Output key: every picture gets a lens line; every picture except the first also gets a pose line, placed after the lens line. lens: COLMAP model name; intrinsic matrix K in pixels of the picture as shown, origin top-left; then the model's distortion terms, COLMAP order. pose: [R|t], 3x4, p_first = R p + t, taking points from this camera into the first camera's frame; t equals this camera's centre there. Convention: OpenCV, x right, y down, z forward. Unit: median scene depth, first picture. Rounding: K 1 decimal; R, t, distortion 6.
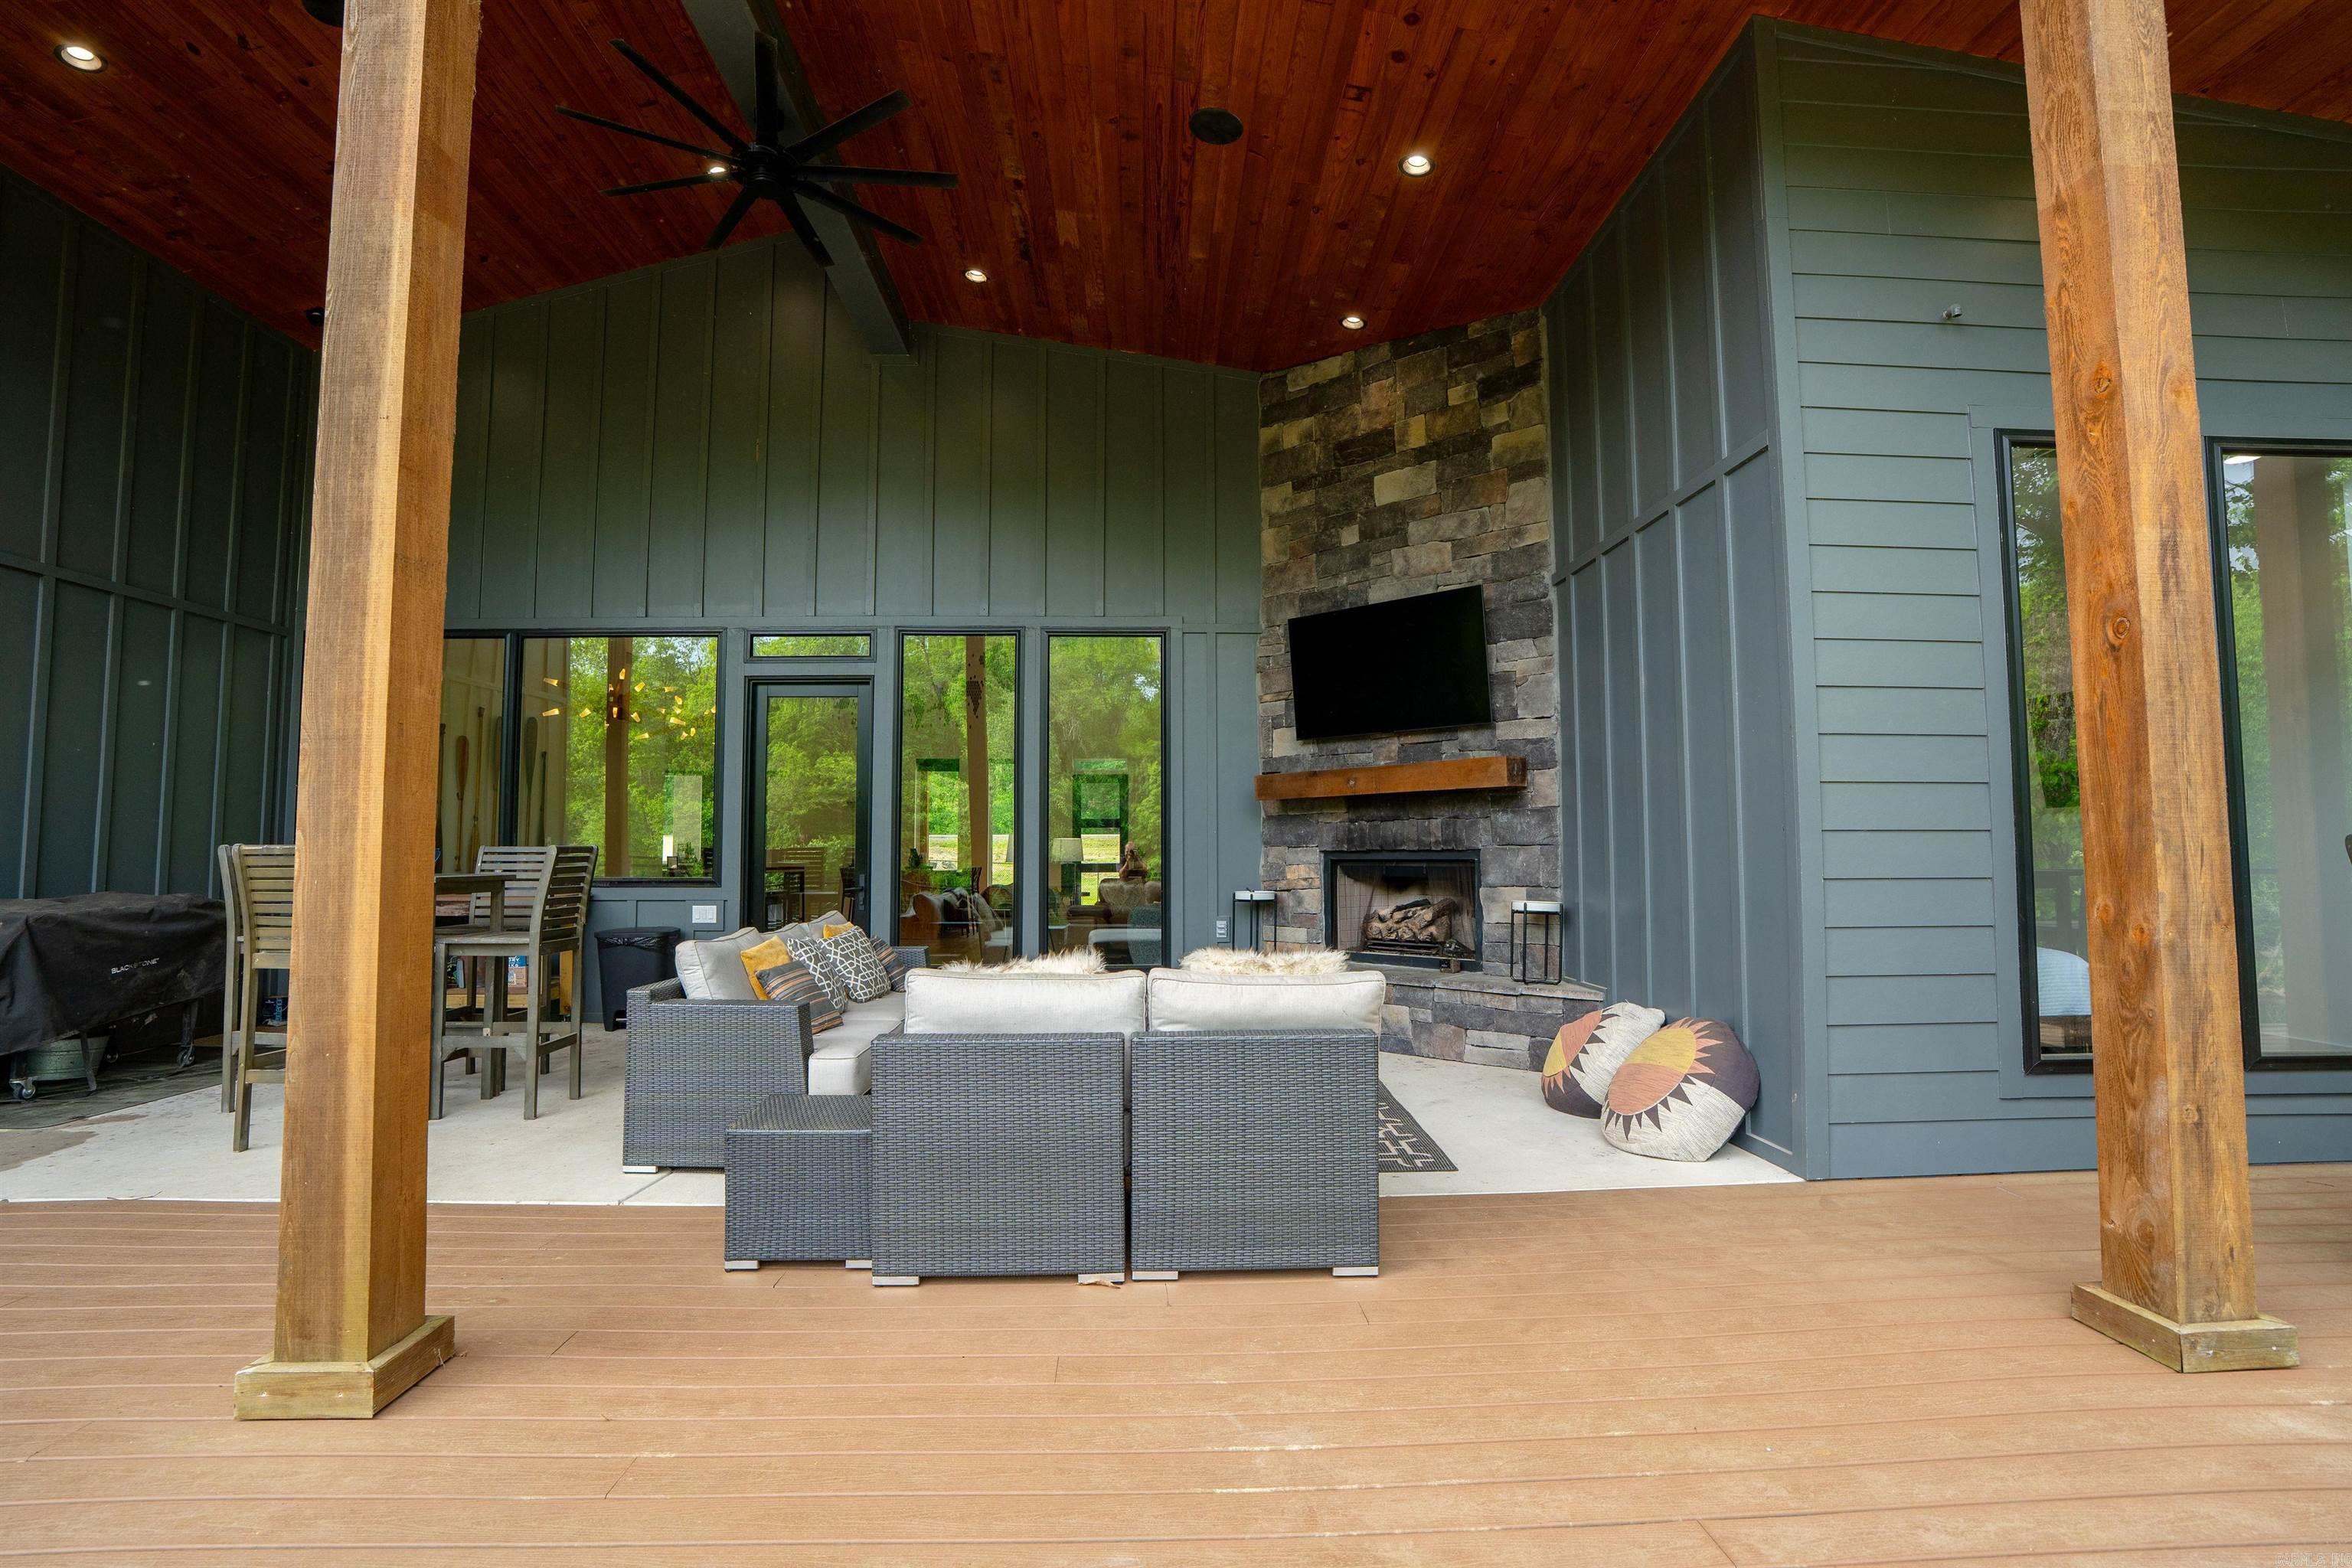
lens RADIAL K [[1078.4, 0, 1166.1], [0, 1078.4, 784.7], [0, 0, 1]] dist [-0.070645, 0.026350]
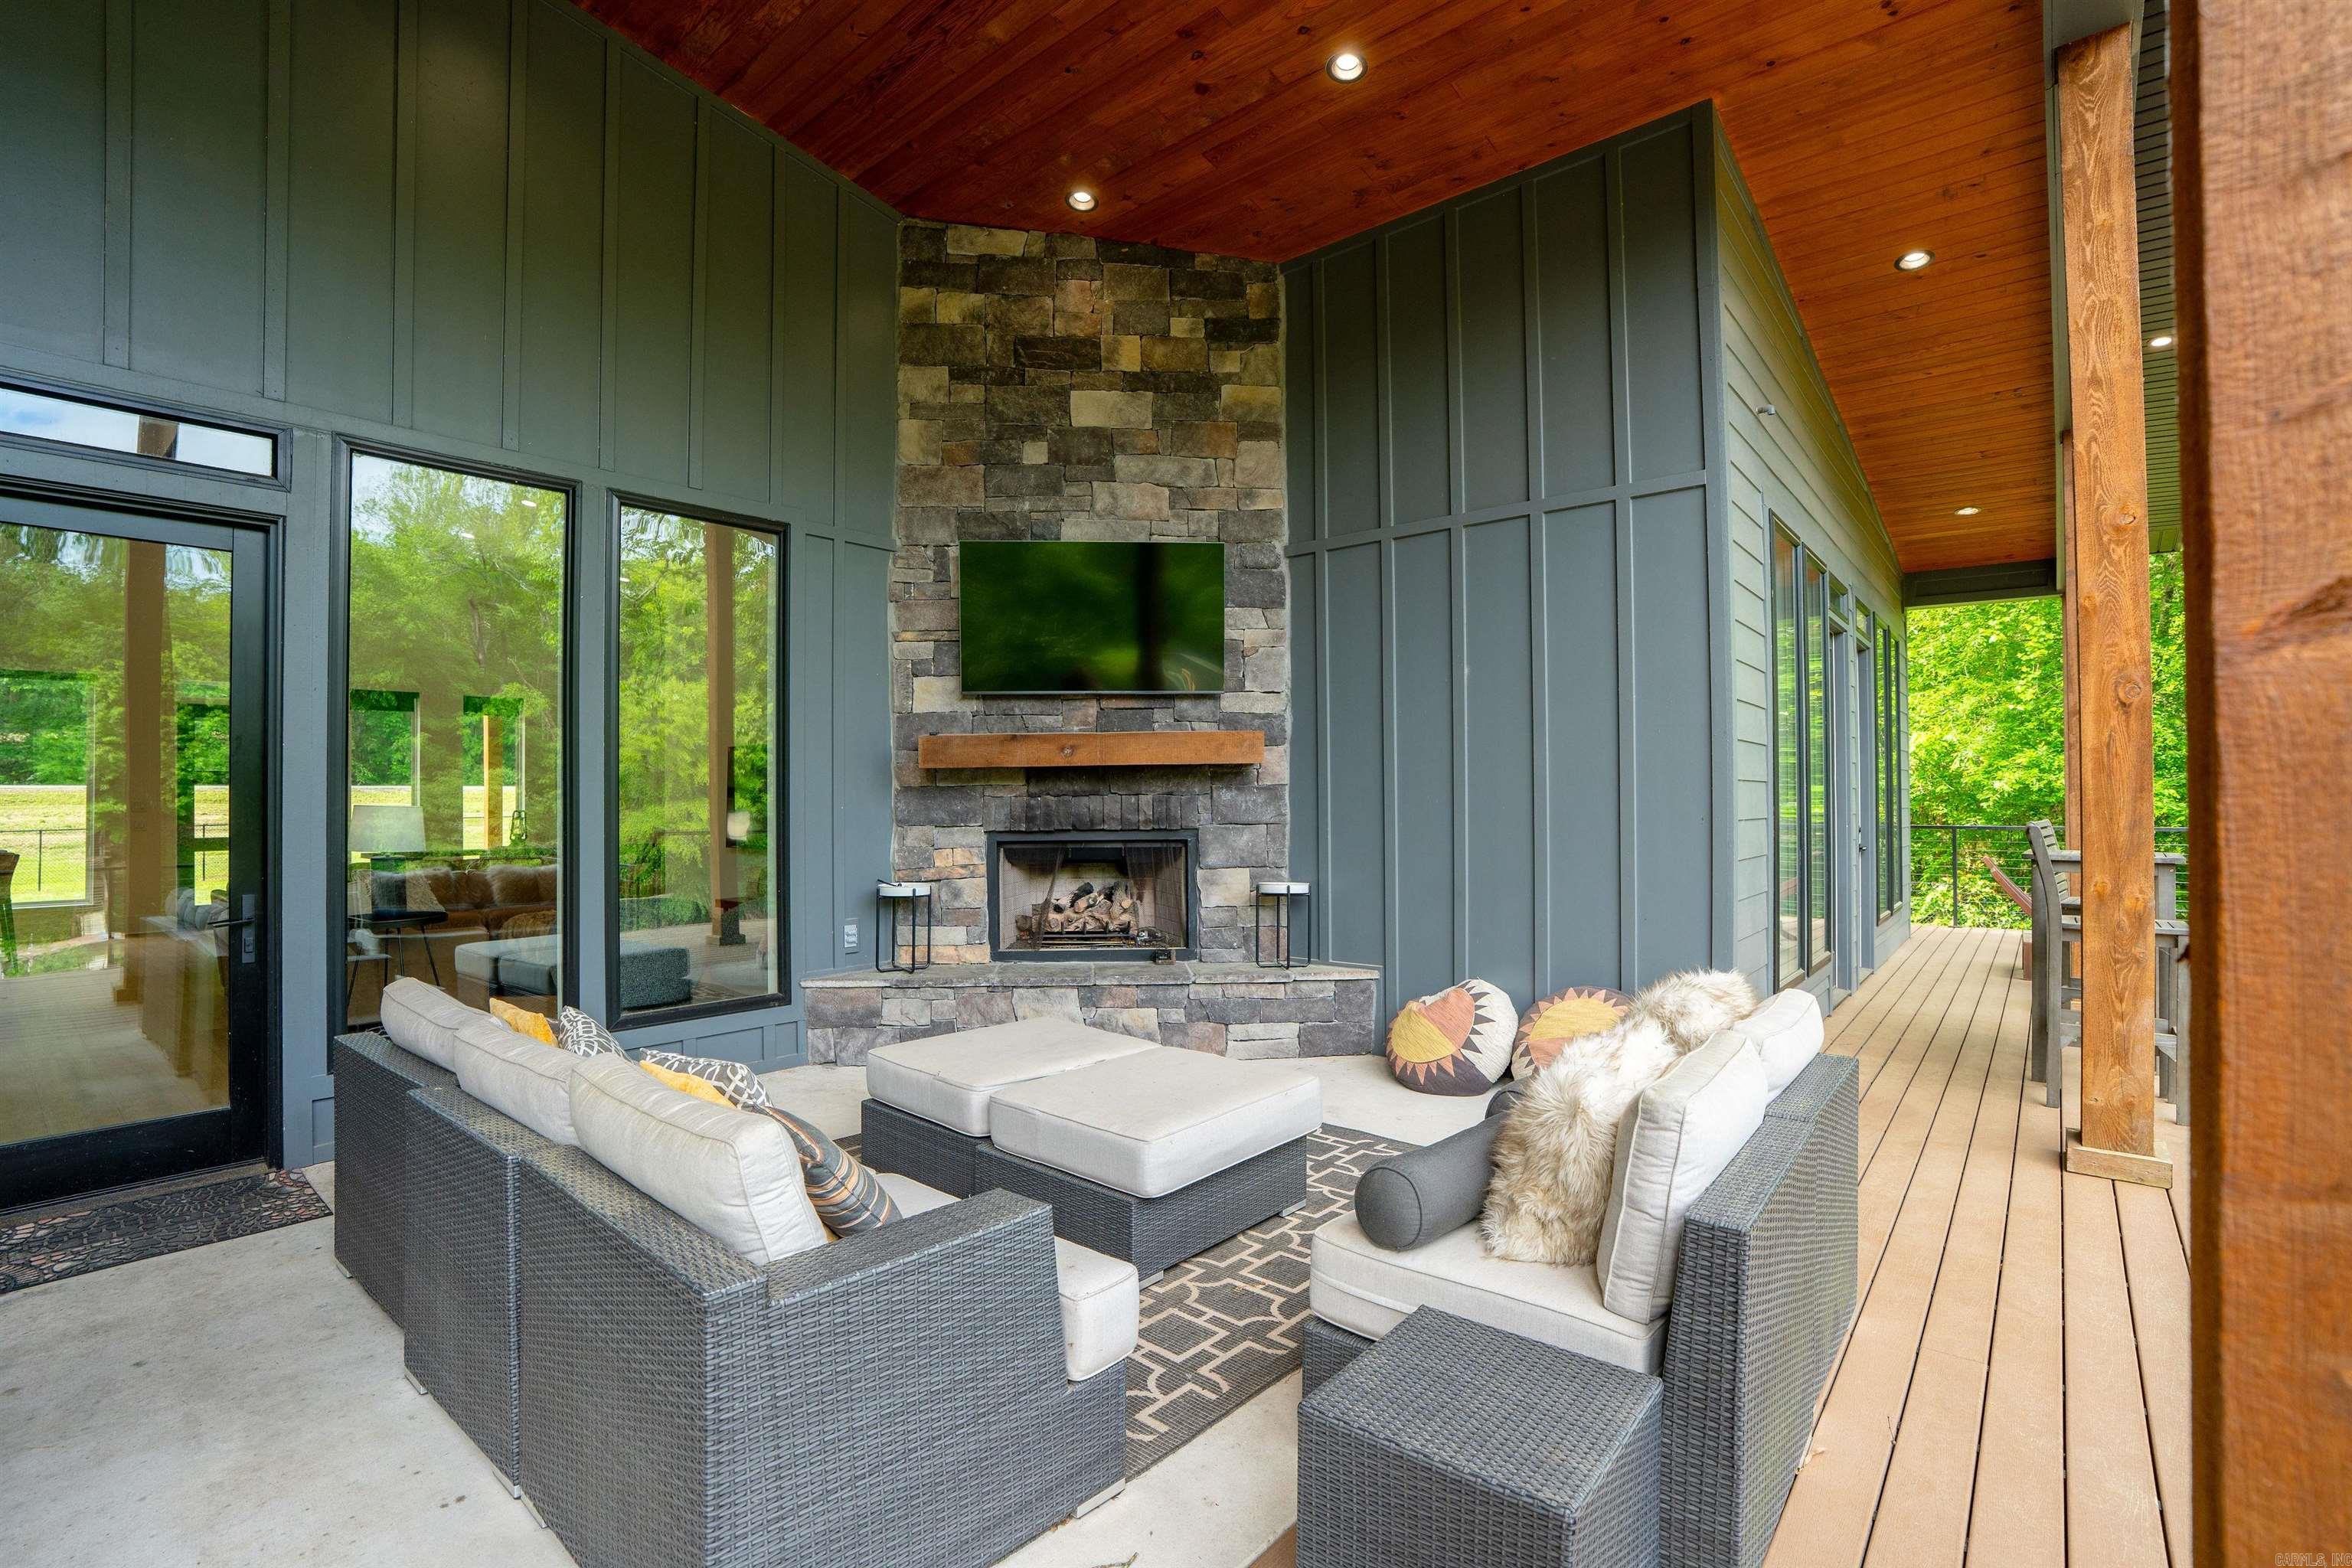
lens RADIAL K [[1078.4, 0, 1166.1], [0, 1078.4, 784.7], [0, 0, 1]] dist [-0.070645, 0.026350]
pose [[0.680493, 0.006086, 0.732729, -0.393065], [-0.040039, 0.998780, 0.028888, -0.003321], [-0.731660, -0.048996, 0.679907, 0.371855]]
